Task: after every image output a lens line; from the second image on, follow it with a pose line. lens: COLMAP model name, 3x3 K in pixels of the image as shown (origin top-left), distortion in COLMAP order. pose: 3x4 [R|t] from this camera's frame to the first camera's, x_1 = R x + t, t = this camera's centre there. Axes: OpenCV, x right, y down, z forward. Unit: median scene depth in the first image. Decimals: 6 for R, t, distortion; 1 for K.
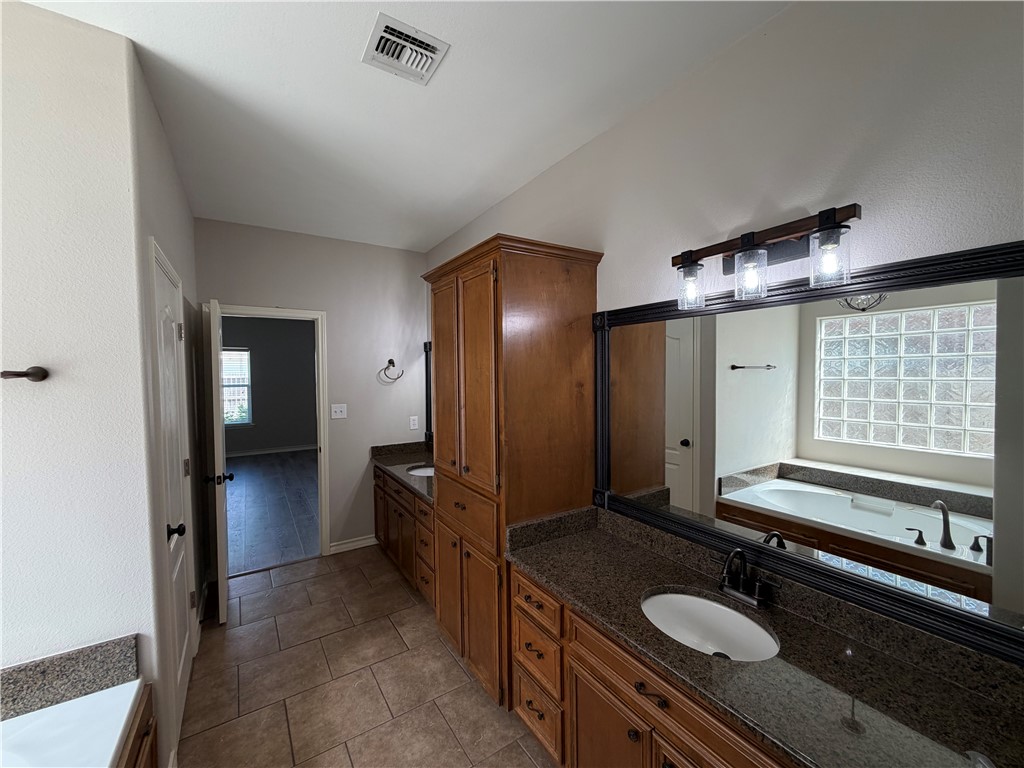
lens RADIAL K [[410.5, 0, 509.3], [0, 410.5, 386.3], [0, 0, 1]] dist [-0.001368, 0.000315]
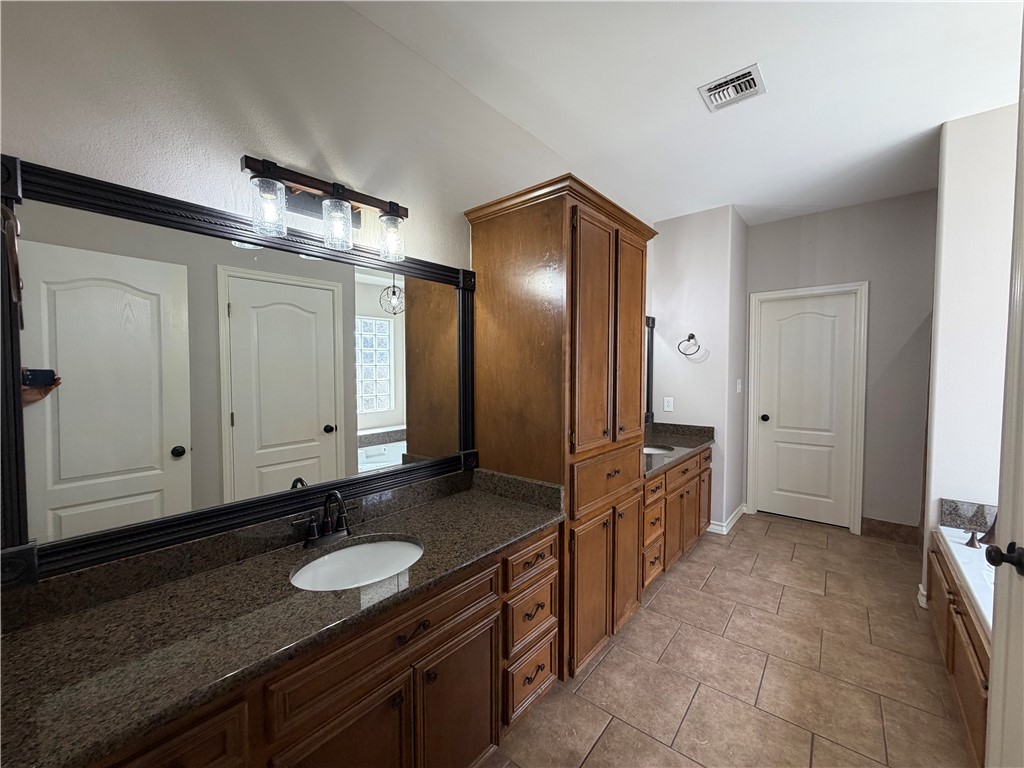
lens RADIAL K [[410.5, 0, 507.8], [0, 410.5, 390.4], [0, 0, 1]] dist [-0.001368, 0.000315]
pose [[-0.294365, -0.032007, 0.955157, -0.976229], [0.045195, 0.997855, 0.047366, 0.048048], [-0.954624, 0.057111, -0.292287, 1.555618]]
